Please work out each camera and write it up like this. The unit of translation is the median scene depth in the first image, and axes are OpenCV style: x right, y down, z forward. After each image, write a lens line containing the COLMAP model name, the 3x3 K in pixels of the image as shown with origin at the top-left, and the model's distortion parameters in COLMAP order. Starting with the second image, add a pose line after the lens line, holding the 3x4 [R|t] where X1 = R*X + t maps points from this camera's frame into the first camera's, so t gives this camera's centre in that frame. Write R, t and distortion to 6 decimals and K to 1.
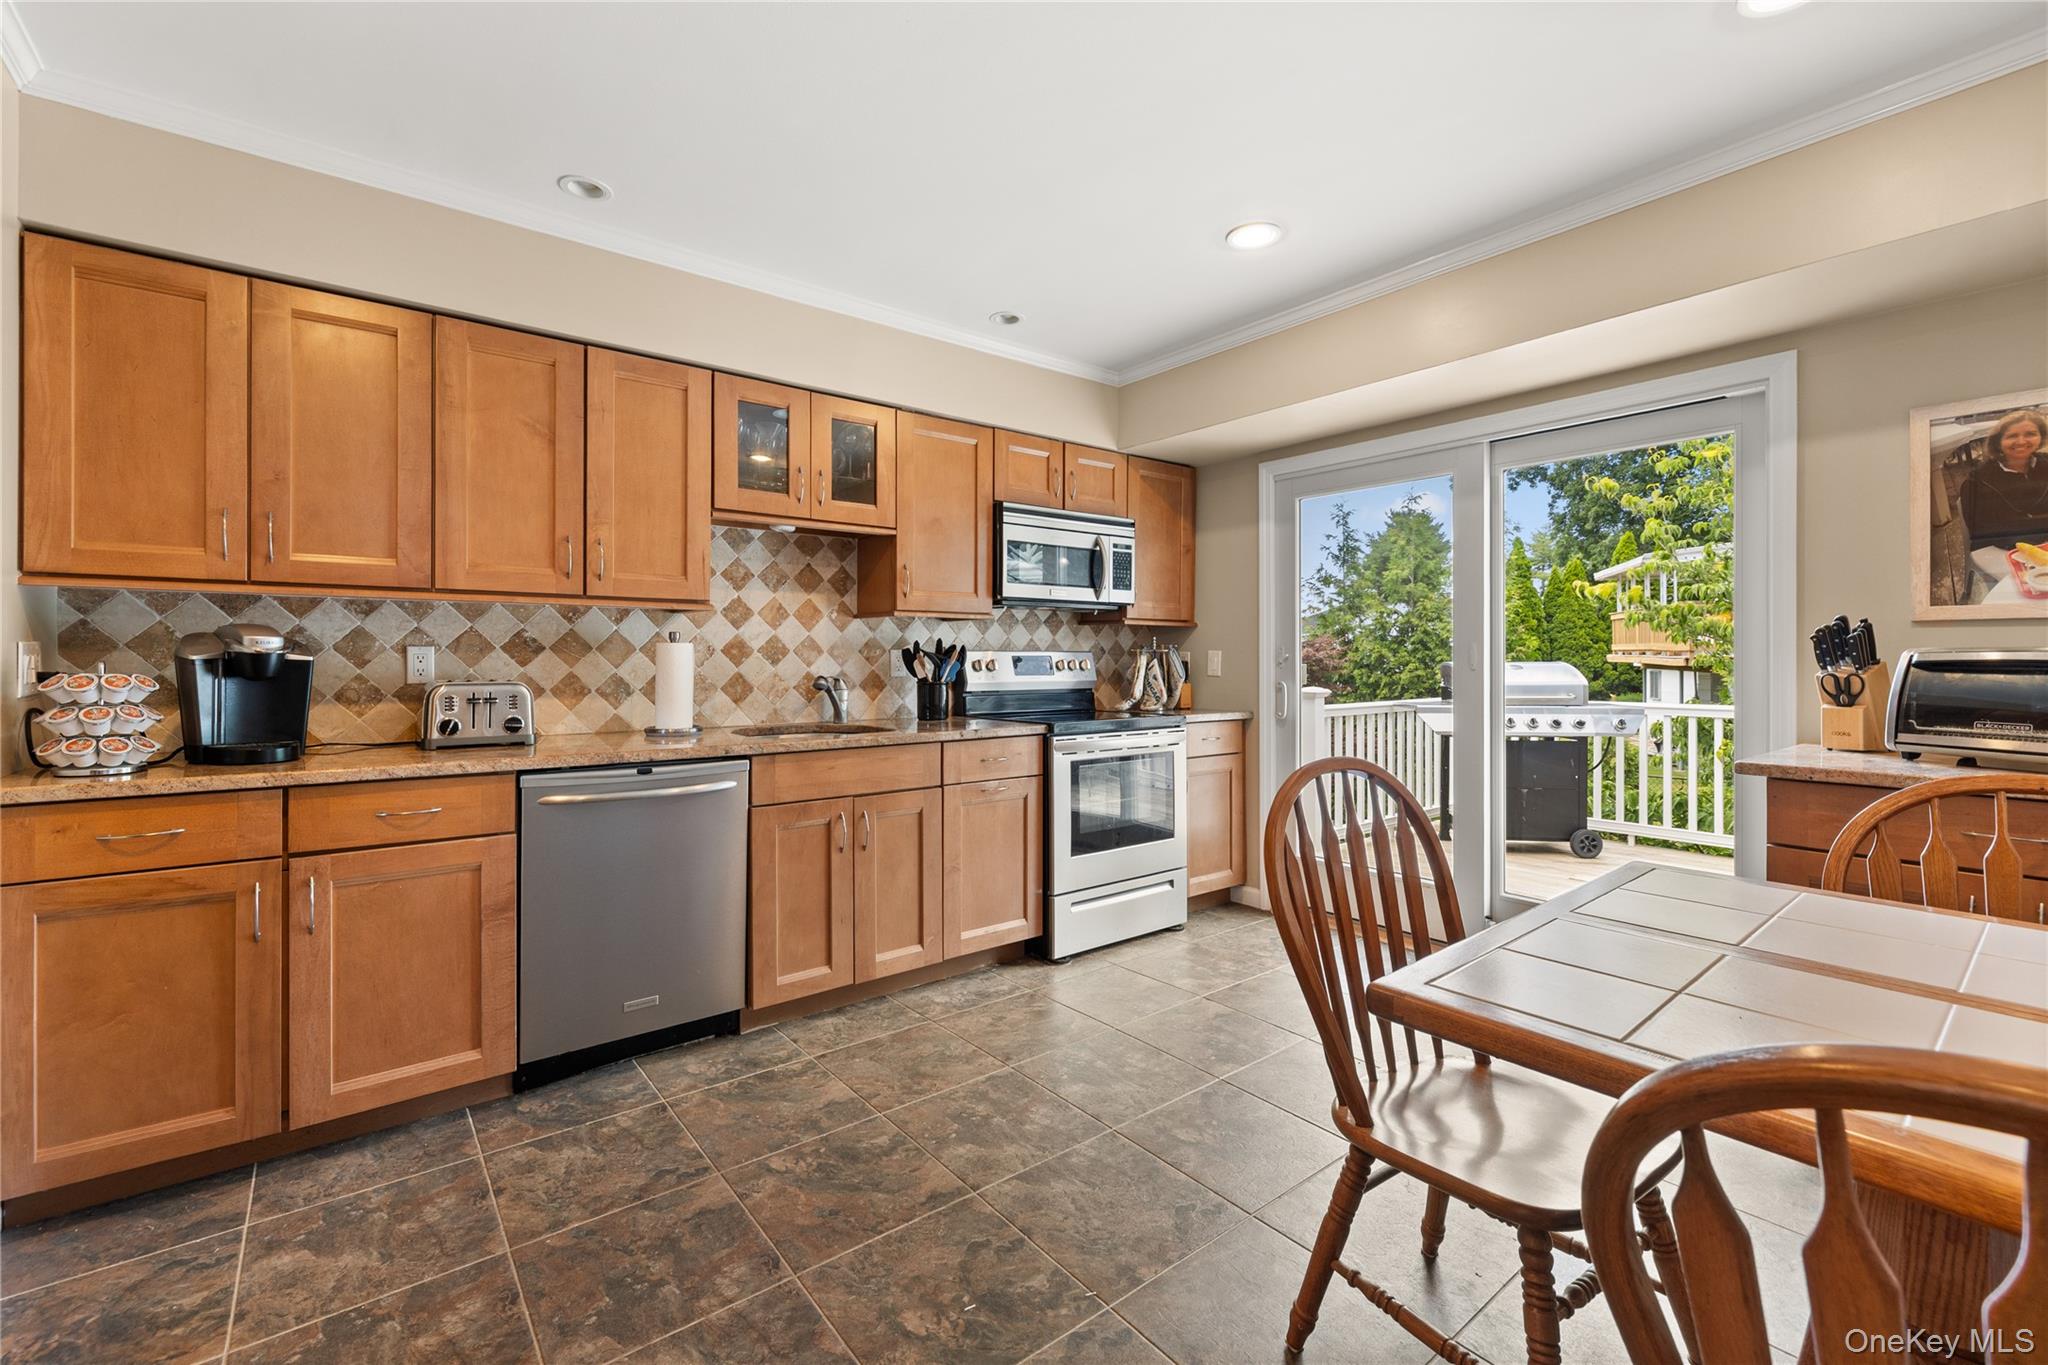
lens RADIAL K [[862.4, 0, 1024.0], [0, 862.4, 666.3], [0, 0, 1]] dist [-0.000185, 0.000009]
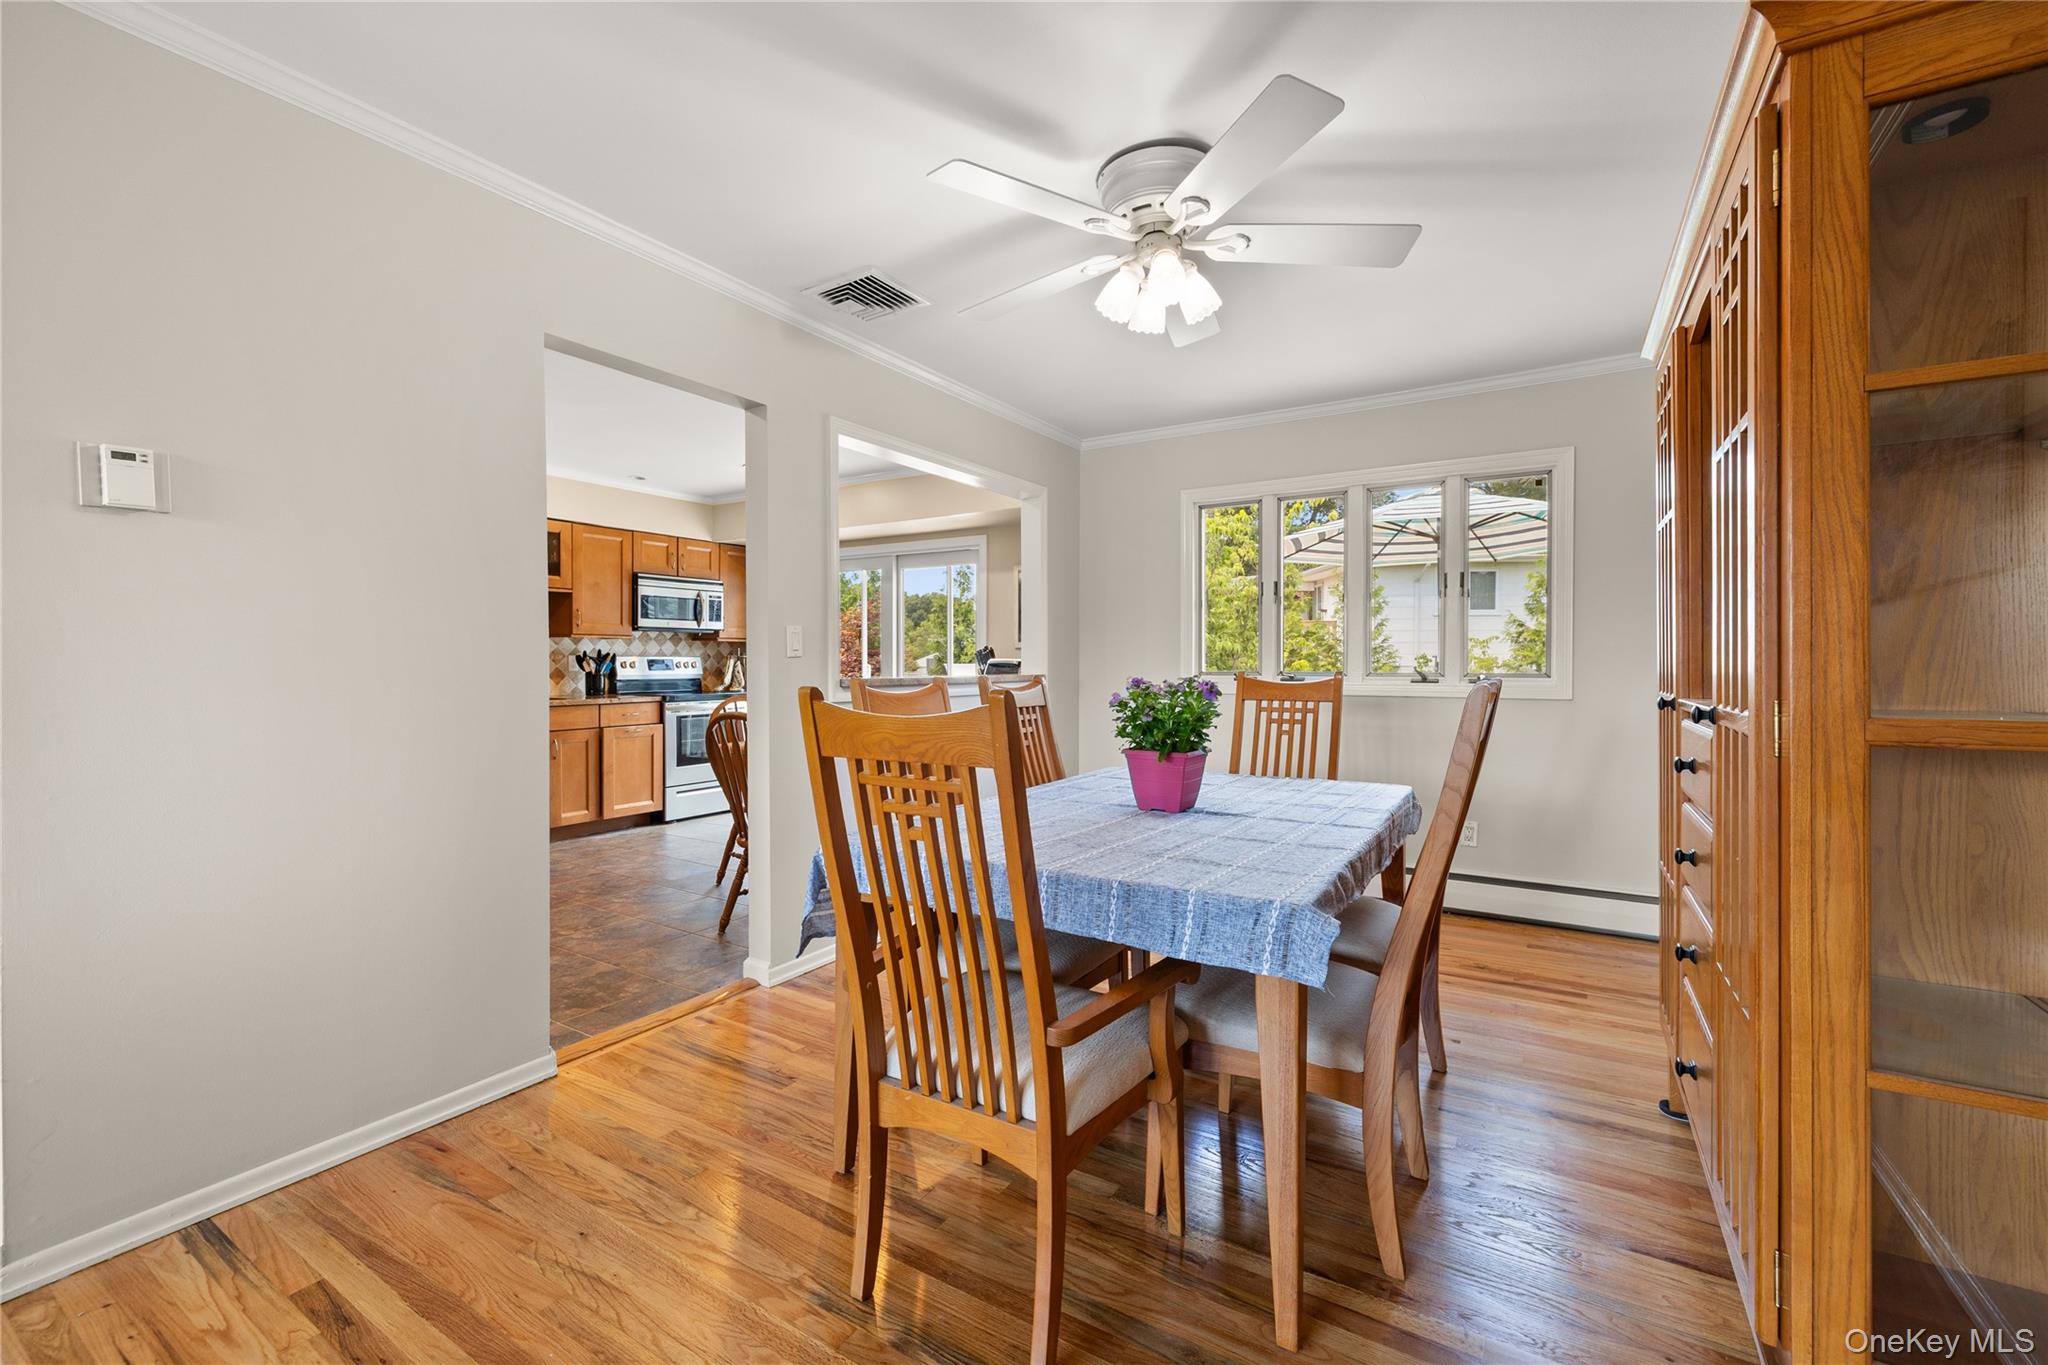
lens RADIAL K [[859.4, 0, 1017.1], [0, 859.4, 681.7], [0, 0, 1]] dist [0.000044, -0.000008]
pose [[0.942256, -0.002039, 0.334887, 0.114354], [-0.004093, 0.999837, 0.017603, -0.000381], [-0.334869, -0.017958, 0.942094, -0.910066]]
